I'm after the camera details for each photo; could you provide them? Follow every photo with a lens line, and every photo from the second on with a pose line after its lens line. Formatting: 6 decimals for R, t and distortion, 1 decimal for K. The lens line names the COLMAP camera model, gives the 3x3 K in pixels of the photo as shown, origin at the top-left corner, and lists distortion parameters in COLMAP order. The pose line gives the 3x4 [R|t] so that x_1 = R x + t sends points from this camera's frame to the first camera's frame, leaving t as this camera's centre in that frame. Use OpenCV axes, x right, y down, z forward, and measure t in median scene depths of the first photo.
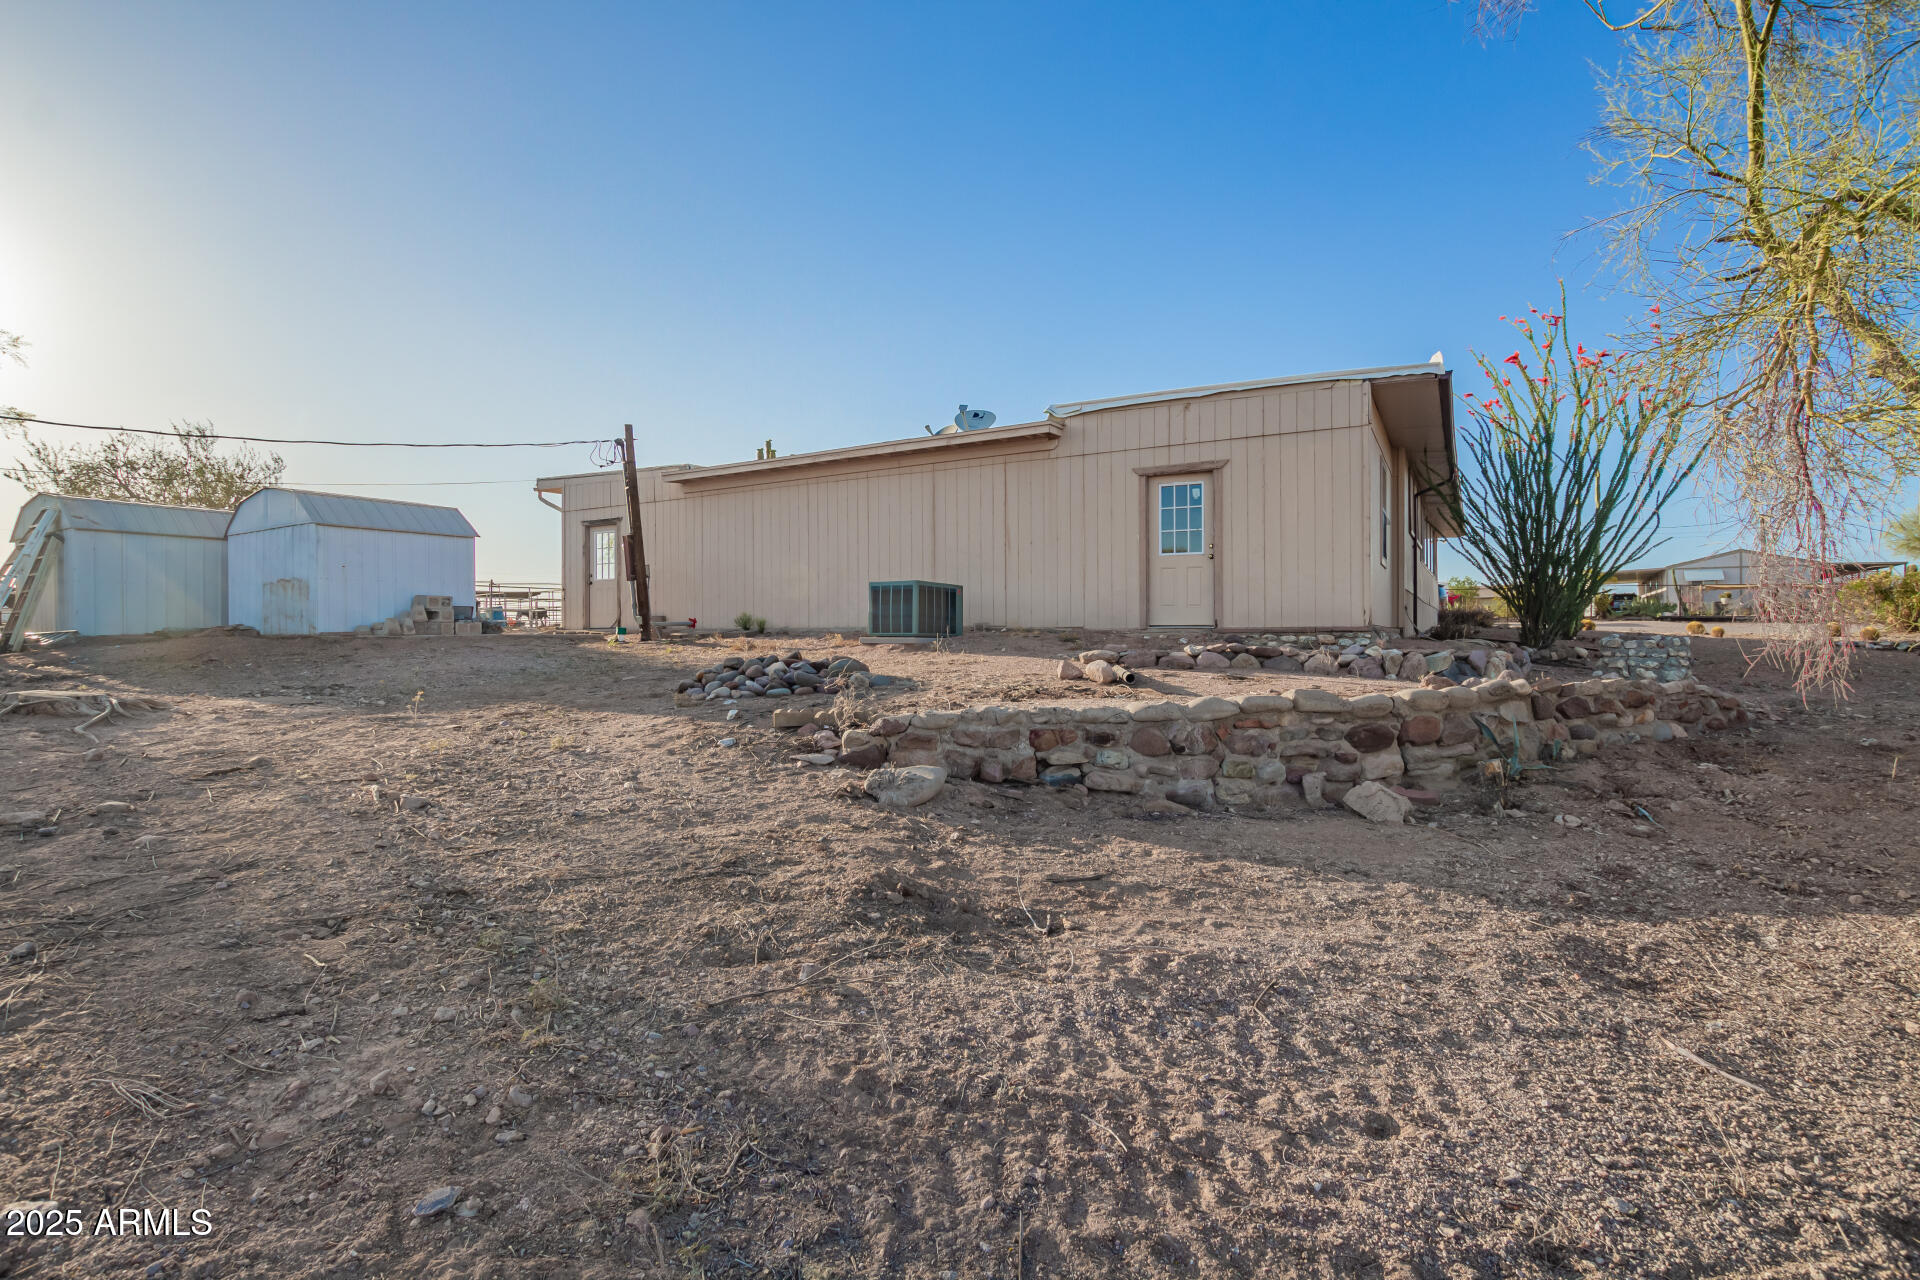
lens RADIAL K [[881.8, 0, 960.0], [0, 881.8, 640.0], [0, 0, 1]] dist [0.000028, -0.000080]
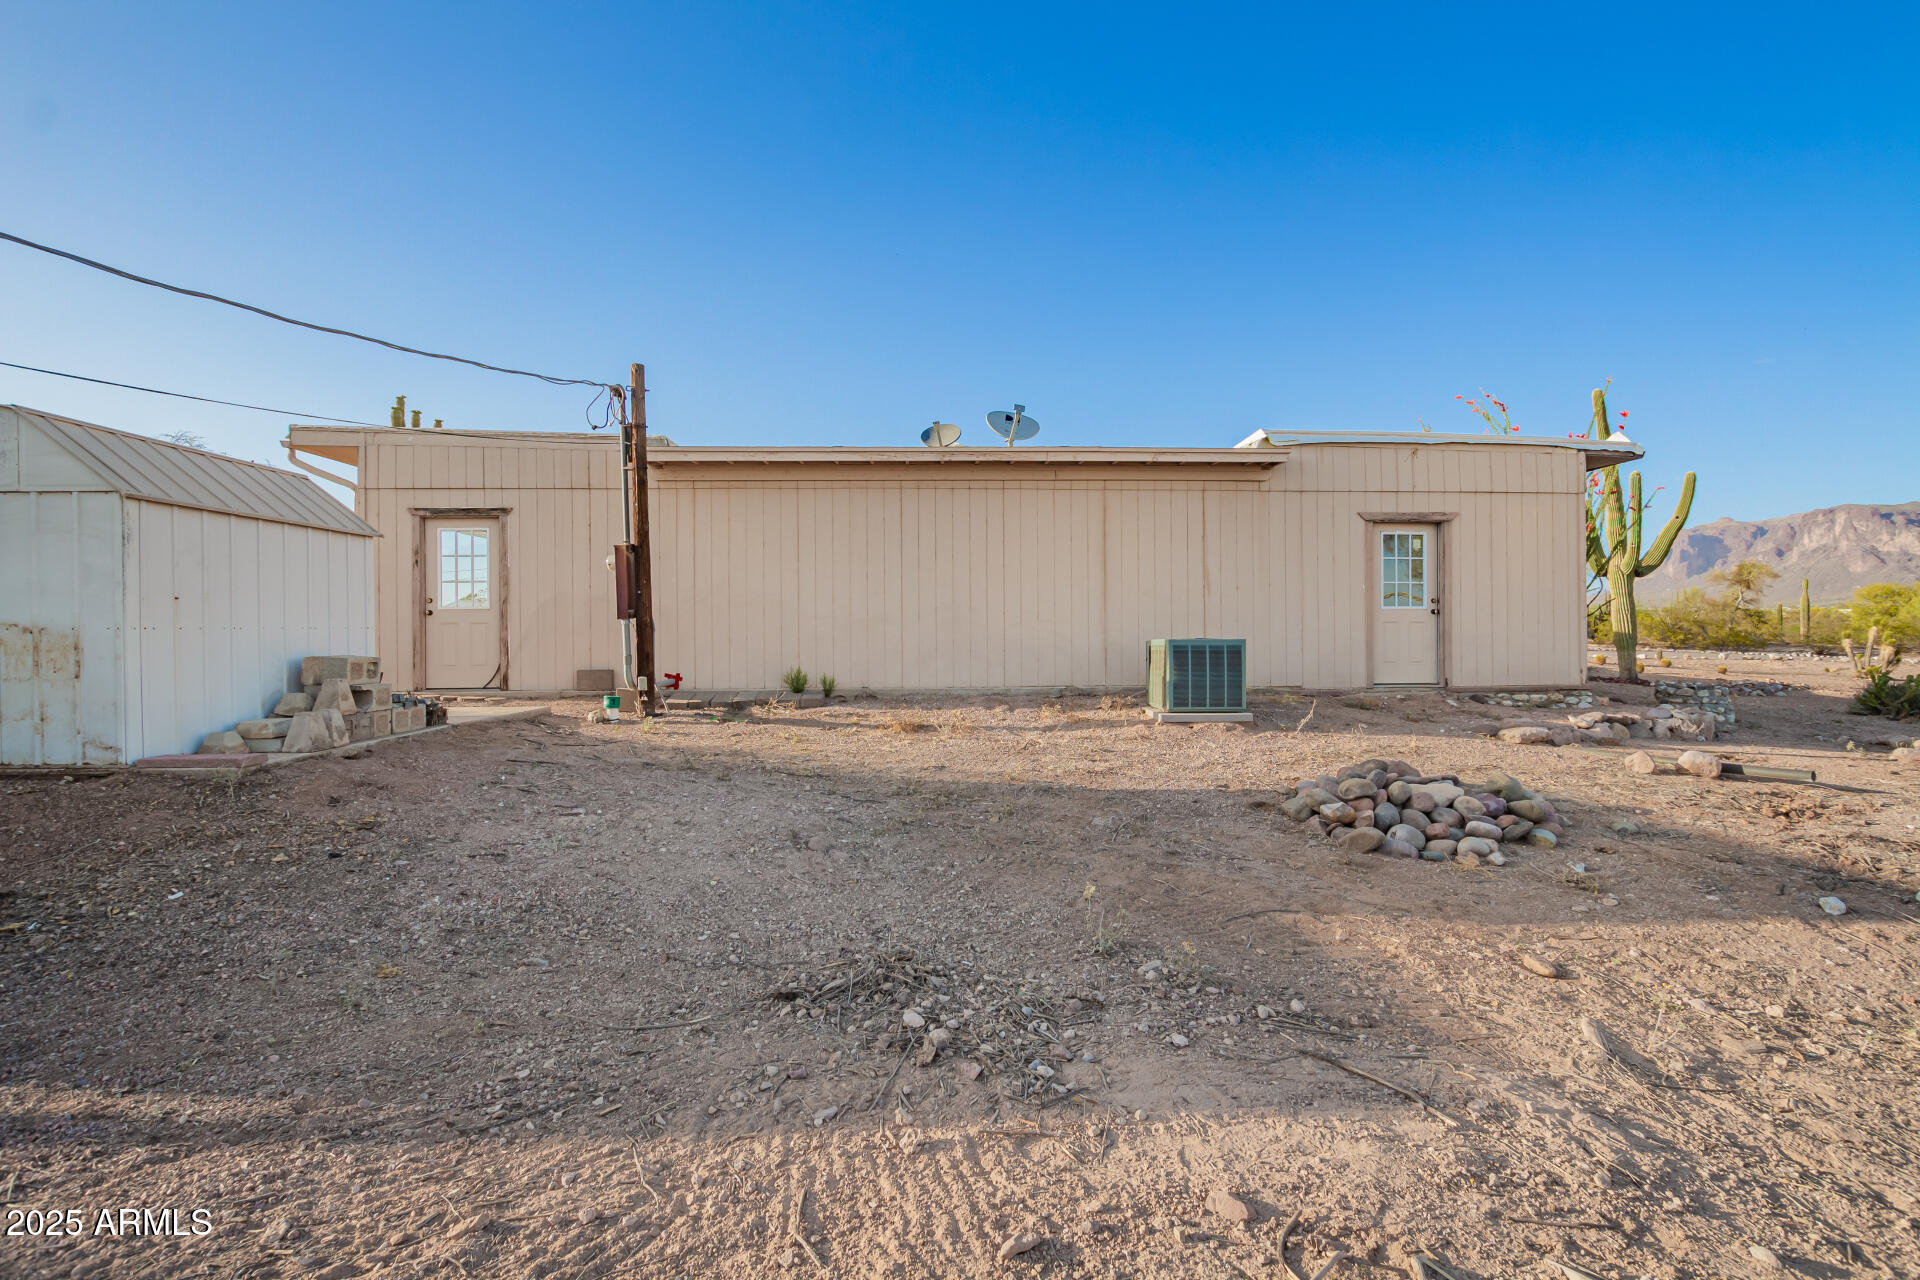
lens RADIAL K [[849.2, 0, 960.0], [0, 849.2, 640.0], [0, 0, 1]] dist [-0.001297, -0.000117]
pose [[0.847751, -0.003930, 0.530380, -0.611024], [0.006626, 0.999973, -0.003182, -0.061200], [-0.530354, 0.006212, 0.847754, 0.468922]]
